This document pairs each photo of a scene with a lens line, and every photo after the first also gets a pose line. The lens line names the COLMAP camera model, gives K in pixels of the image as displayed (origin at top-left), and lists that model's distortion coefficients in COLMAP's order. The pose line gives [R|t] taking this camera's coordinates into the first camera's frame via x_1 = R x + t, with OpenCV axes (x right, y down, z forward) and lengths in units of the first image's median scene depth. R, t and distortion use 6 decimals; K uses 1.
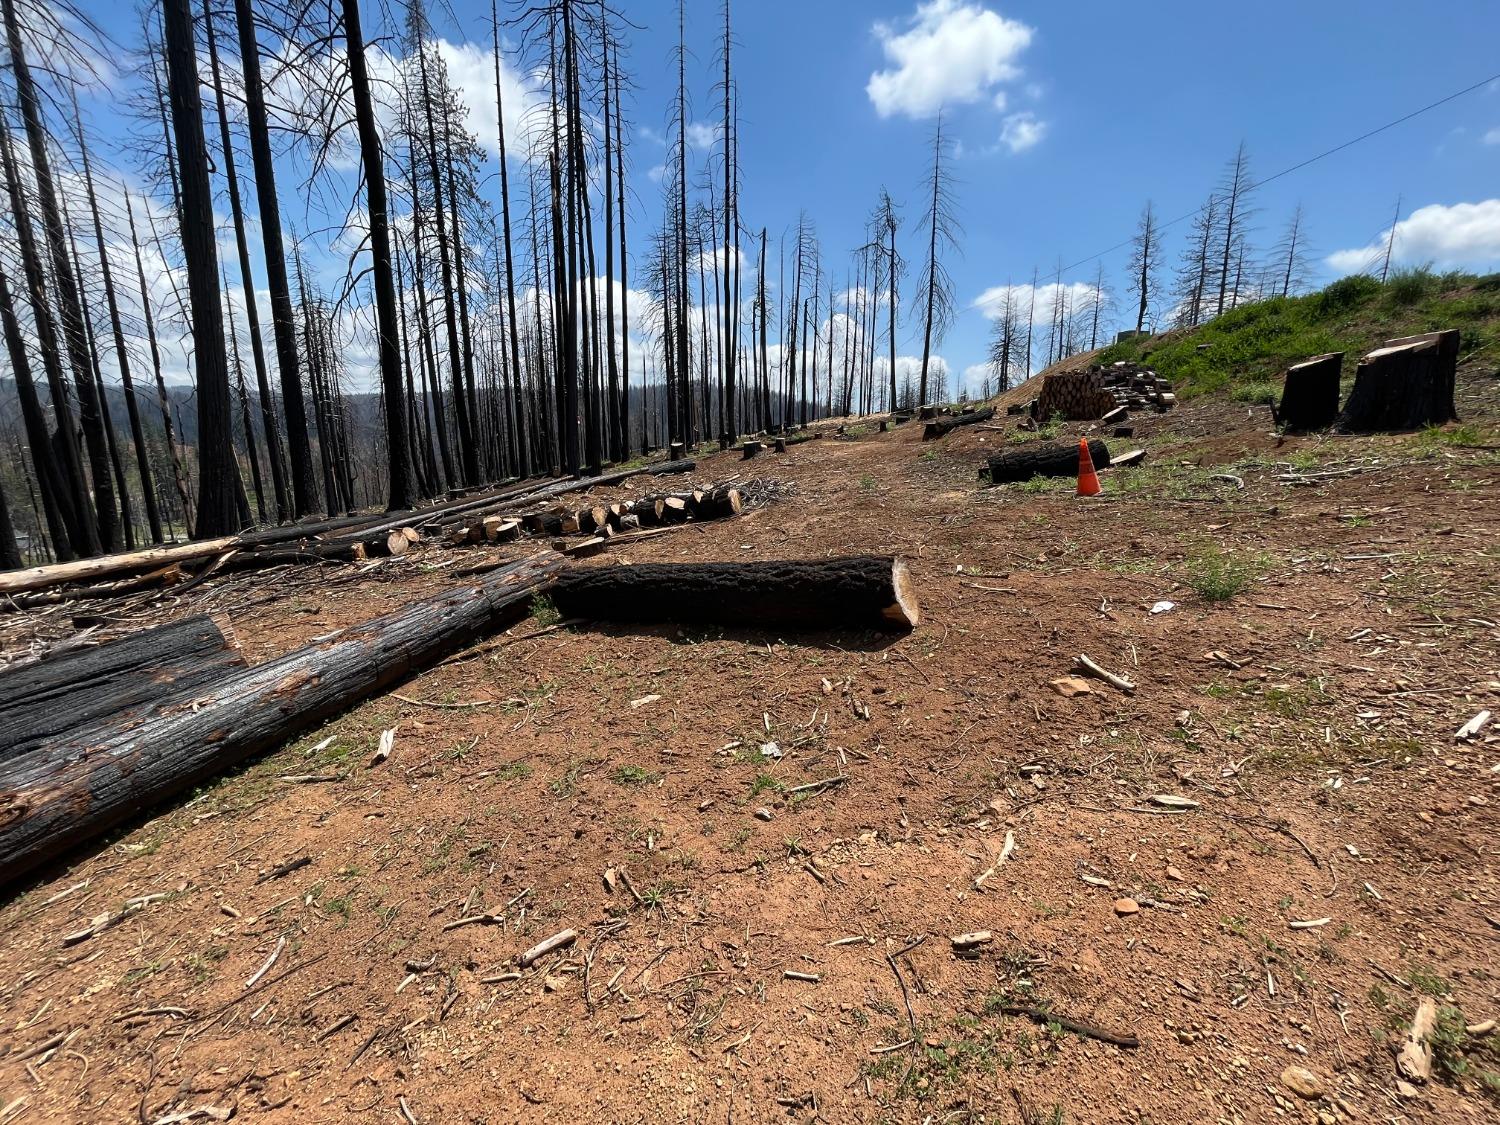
lens RADIAL K [[602.6, 0, 752.6], [0, 602.6, 556.0], [0, 0, 1]] dist [-0.003490, 0.000214]
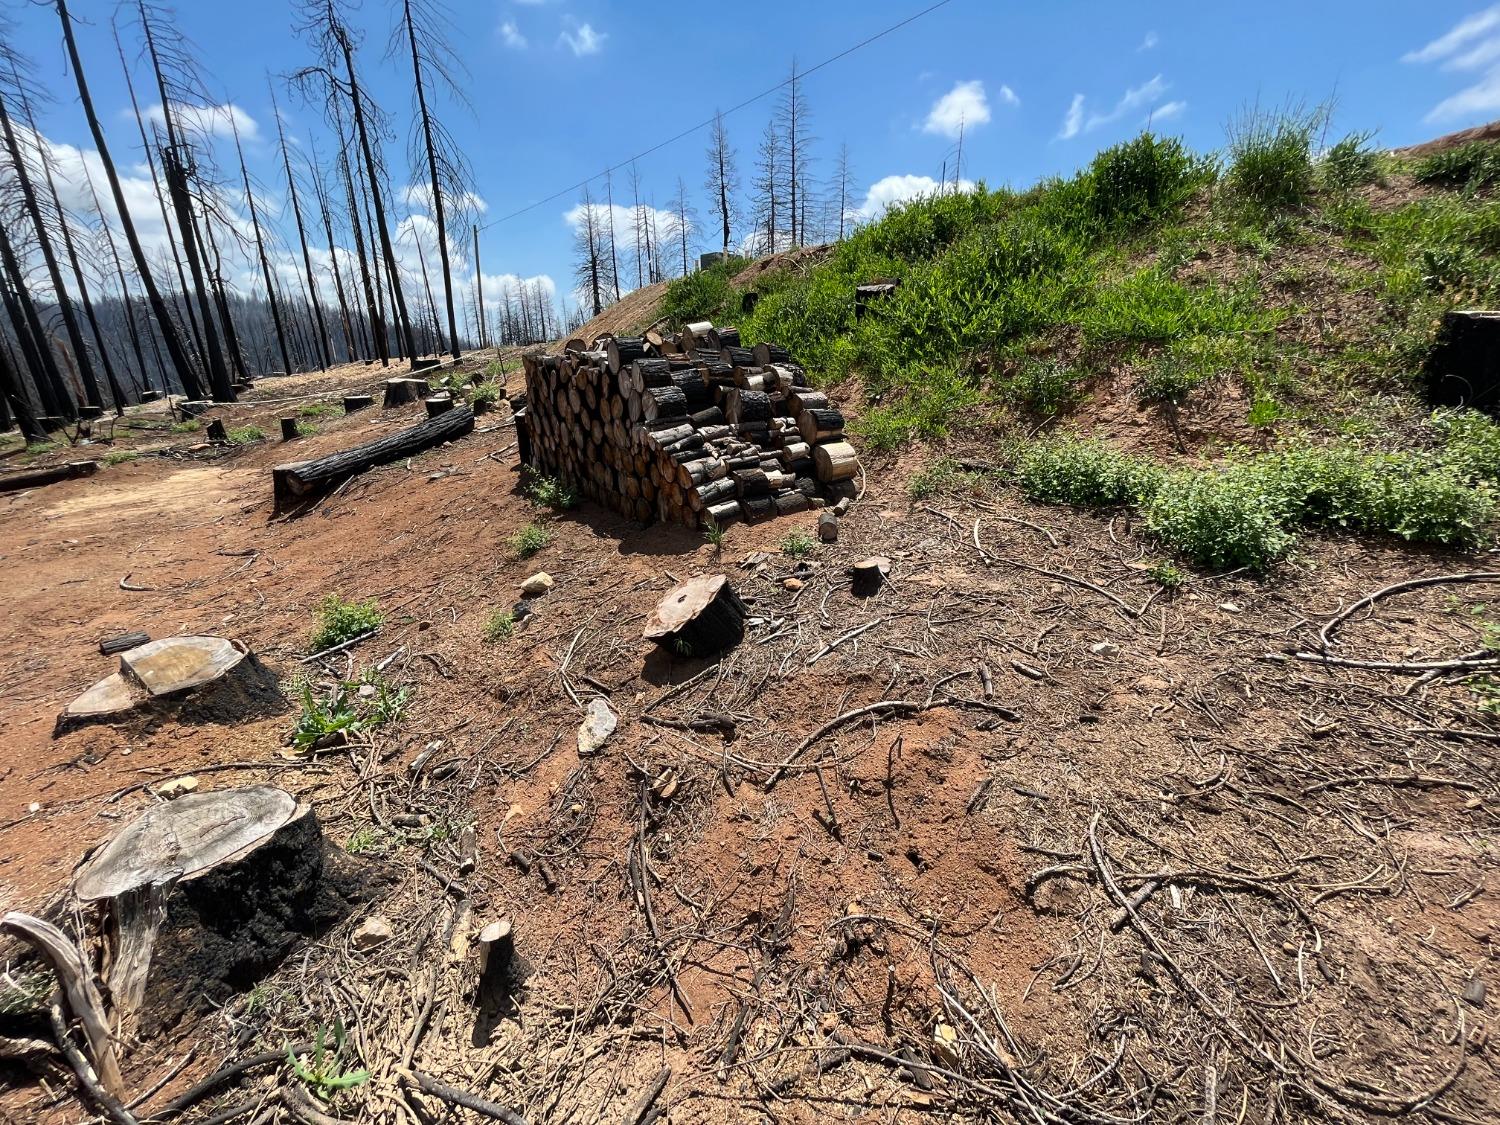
lens RADIAL K [[602.6, 0, 747.8], [0, 602.6, 551.2], [0, 0, 1]] dist [-0.003490, 0.000214]
pose [[0.836974, -0.180404, 0.516651, 0.170676], [0.123721, 0.982035, 0.142478, -0.095216], [-0.533073, -0.055330, 0.844258, 0.270001]]
